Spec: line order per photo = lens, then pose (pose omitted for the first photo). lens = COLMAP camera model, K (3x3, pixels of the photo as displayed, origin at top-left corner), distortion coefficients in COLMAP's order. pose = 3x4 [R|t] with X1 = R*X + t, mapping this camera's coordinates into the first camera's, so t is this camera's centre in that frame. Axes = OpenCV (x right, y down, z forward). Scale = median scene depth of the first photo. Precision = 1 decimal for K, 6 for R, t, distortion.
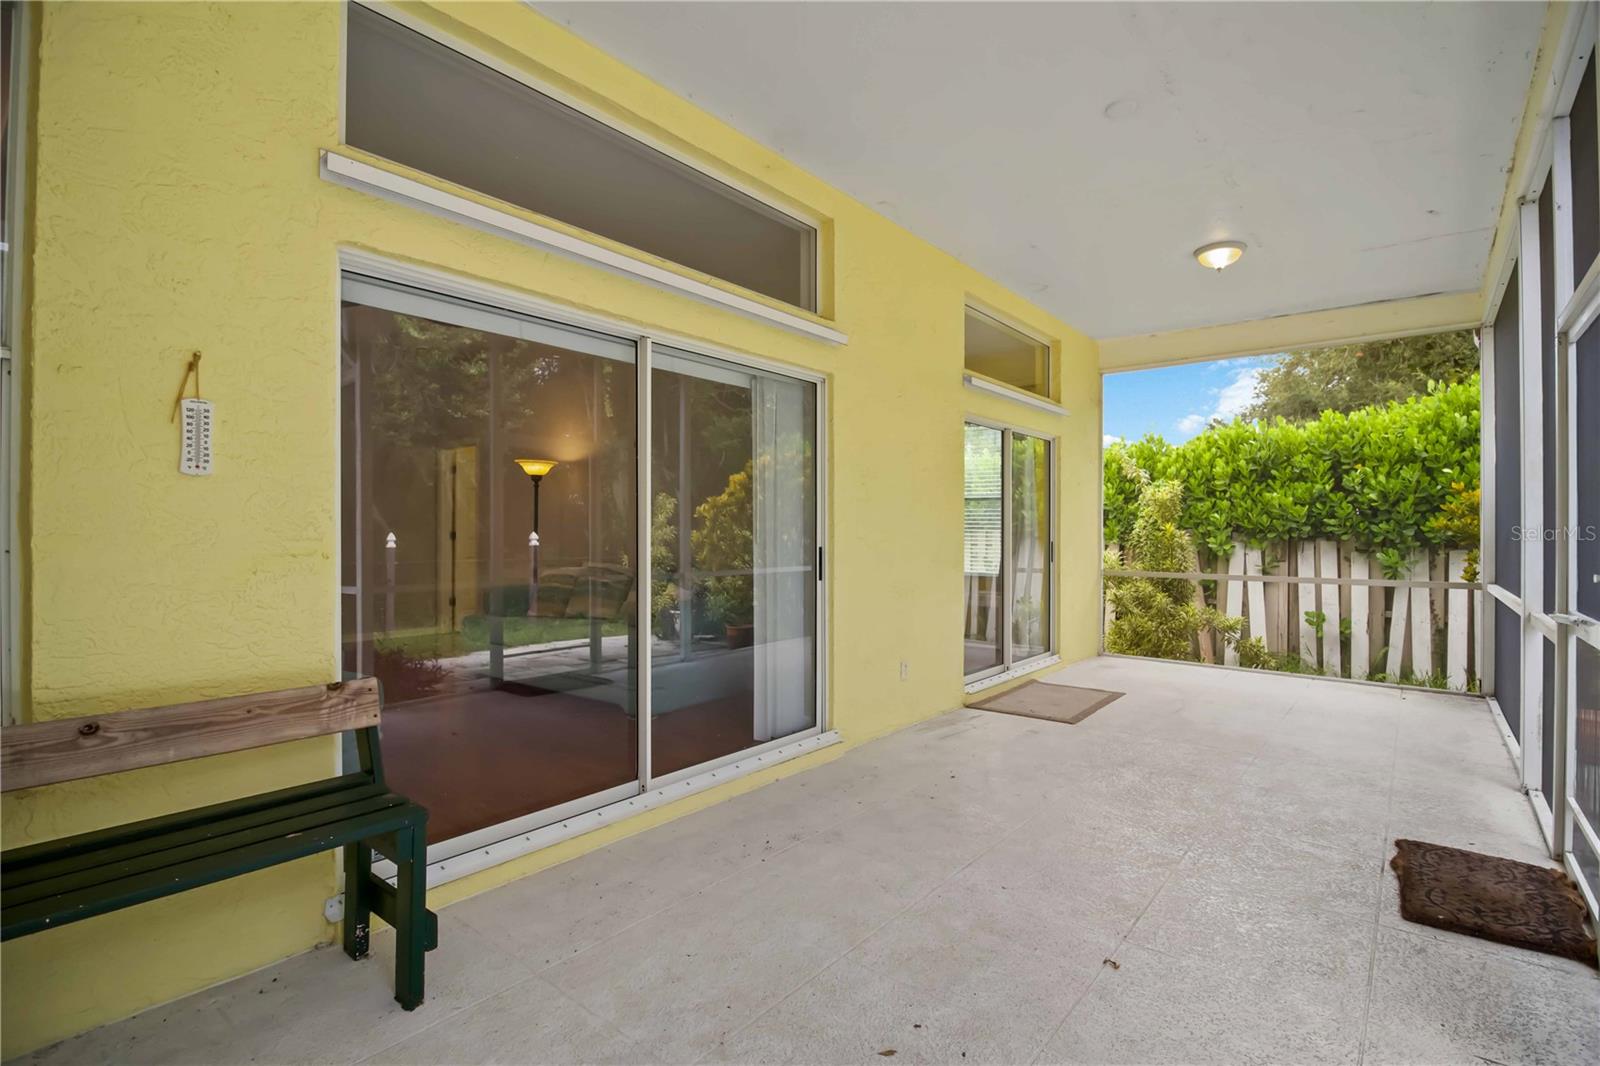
lens RADIAL K [[745.2, 0, 823.6], [0, 745.2, 532.2], [0, 0, 1]] dist [-0.021718, -0.000719]
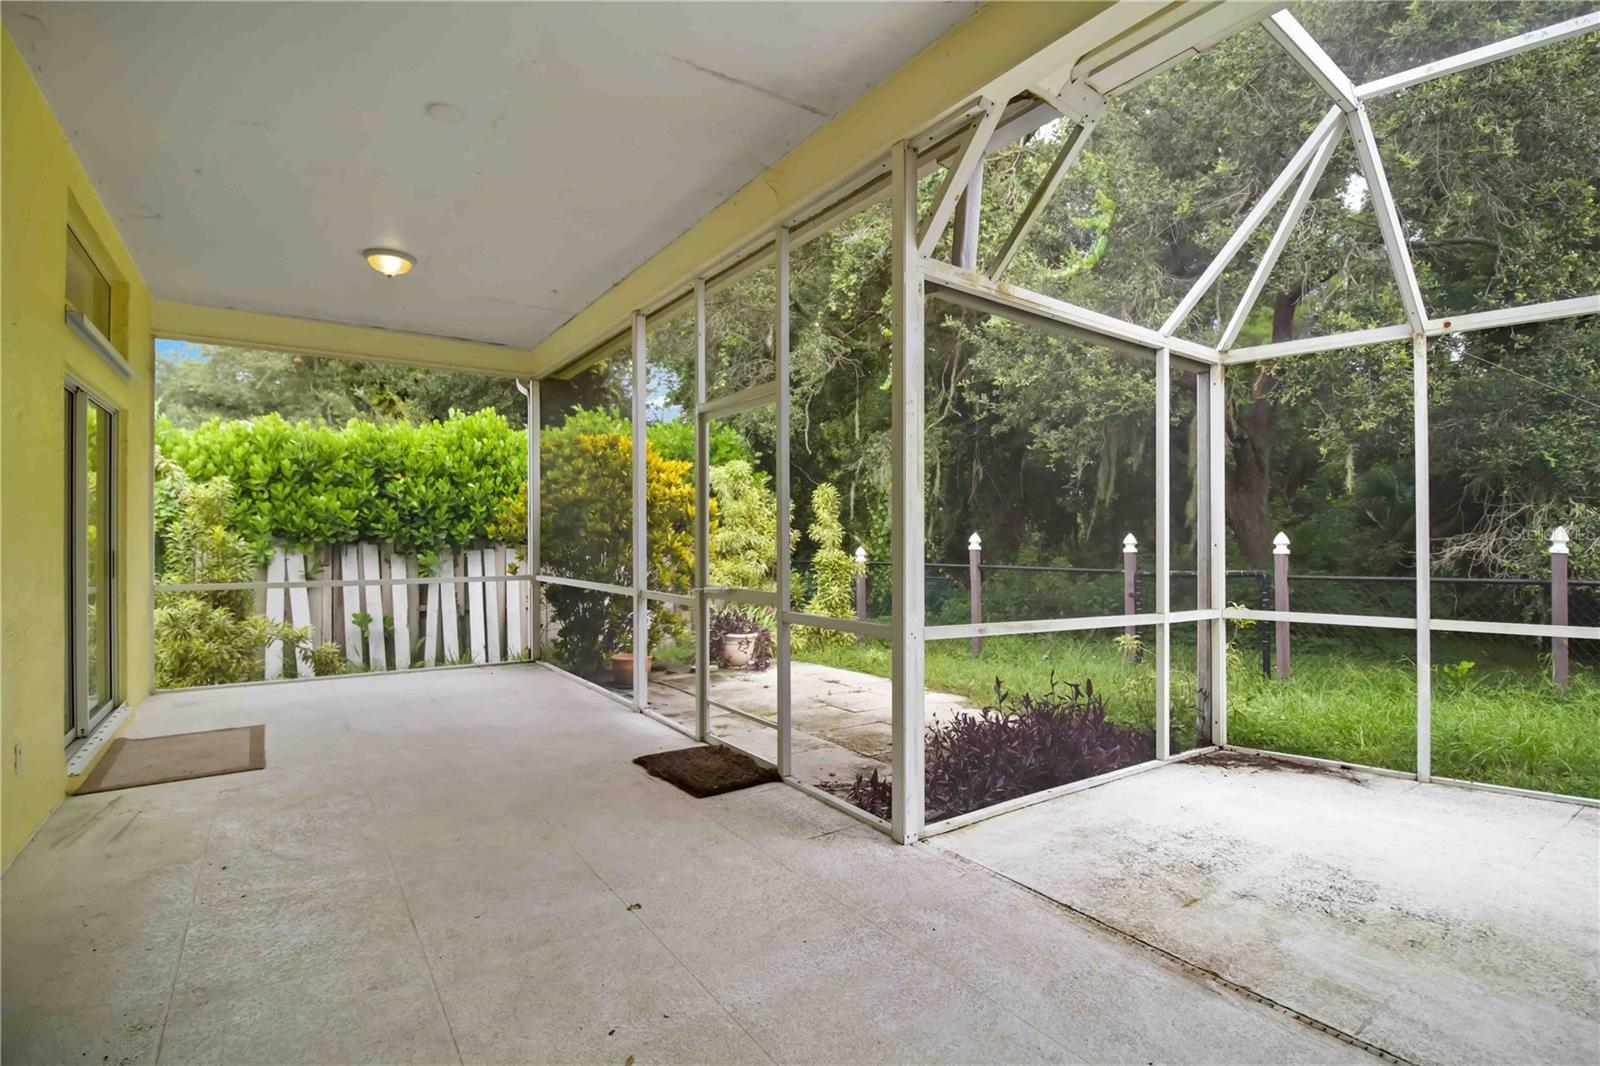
lens RADIAL K [[745.2, 0, 823.6], [0, 745.2, 532.2], [0, 0, 1]] dist [-0.021718, -0.000719]
pose [[0.263478, 0.001580, 0.964664, -0.170956], [0.001517, 0.999997, -0.002052, -0.002440], [-0.964664, 0.002004, 0.263474, 0.101431]]
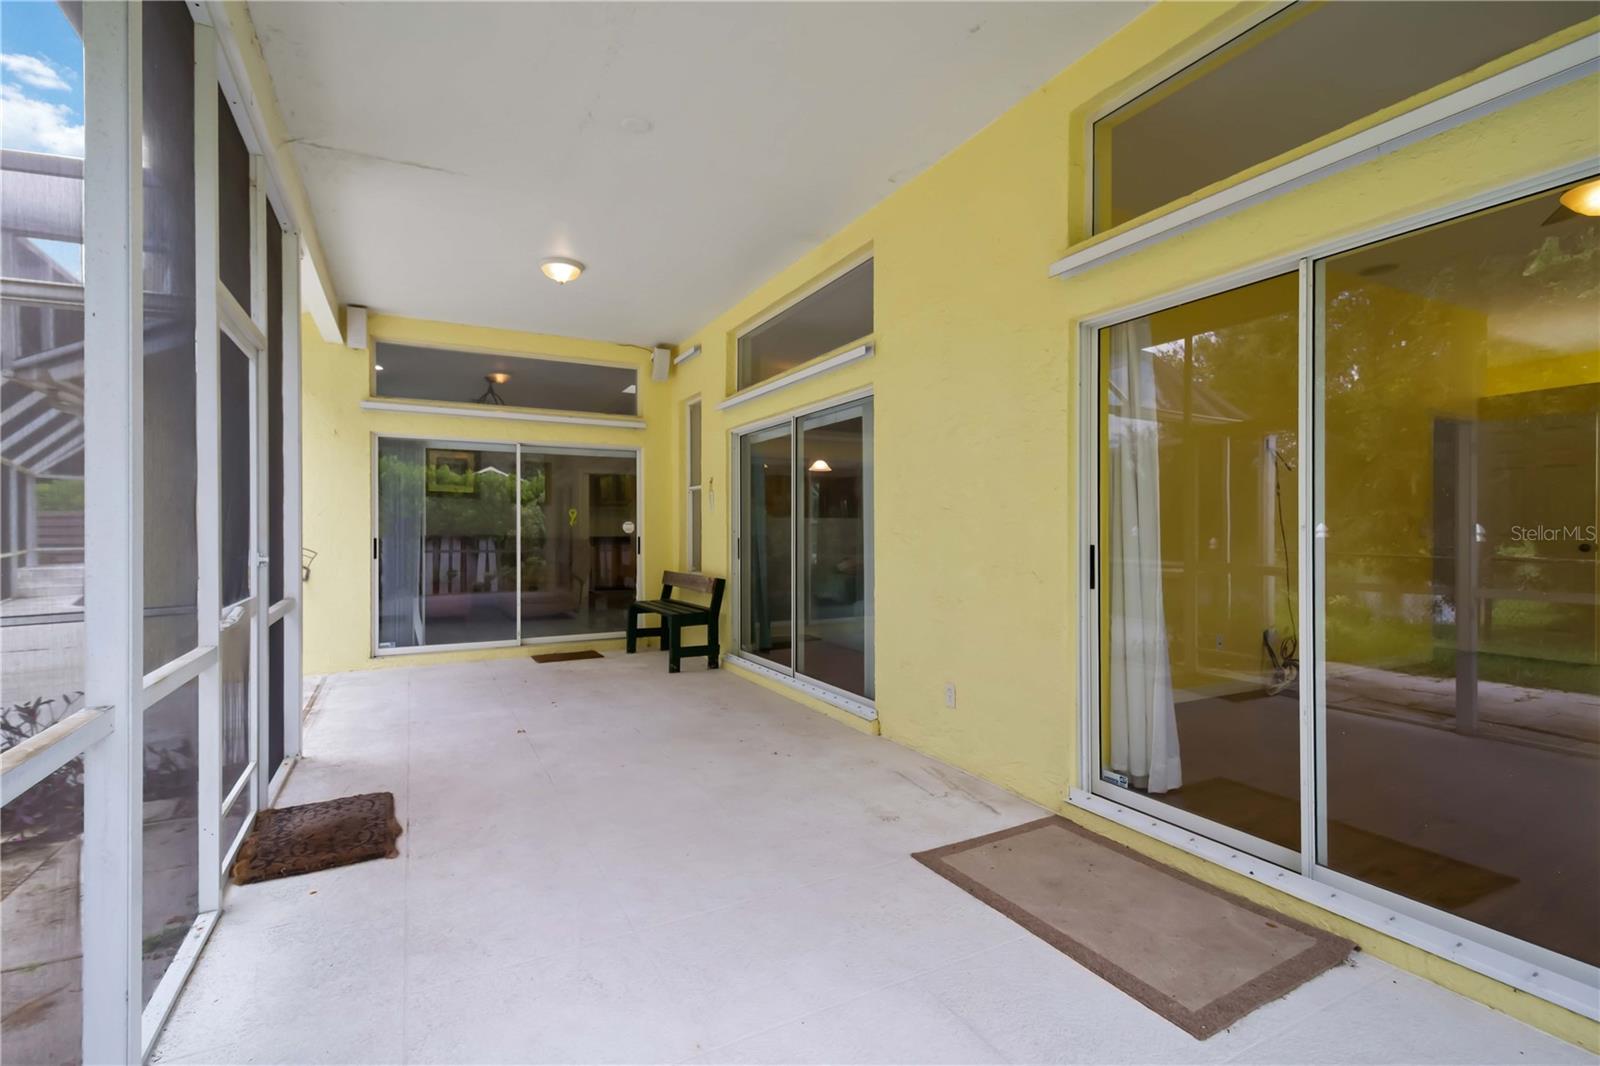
lens RADIAL K [[745.2, 0, 823.6], [0, 745.2, 532.2], [0, 0, 1]] dist [-0.021718, -0.000719]
pose [[-0.382371, -0.006105, -0.923989, 0.515986], [-0.006227, 0.999972, -0.004030, 0.005182], [0.923988, 0.004213, -0.382398, 0.664756]]
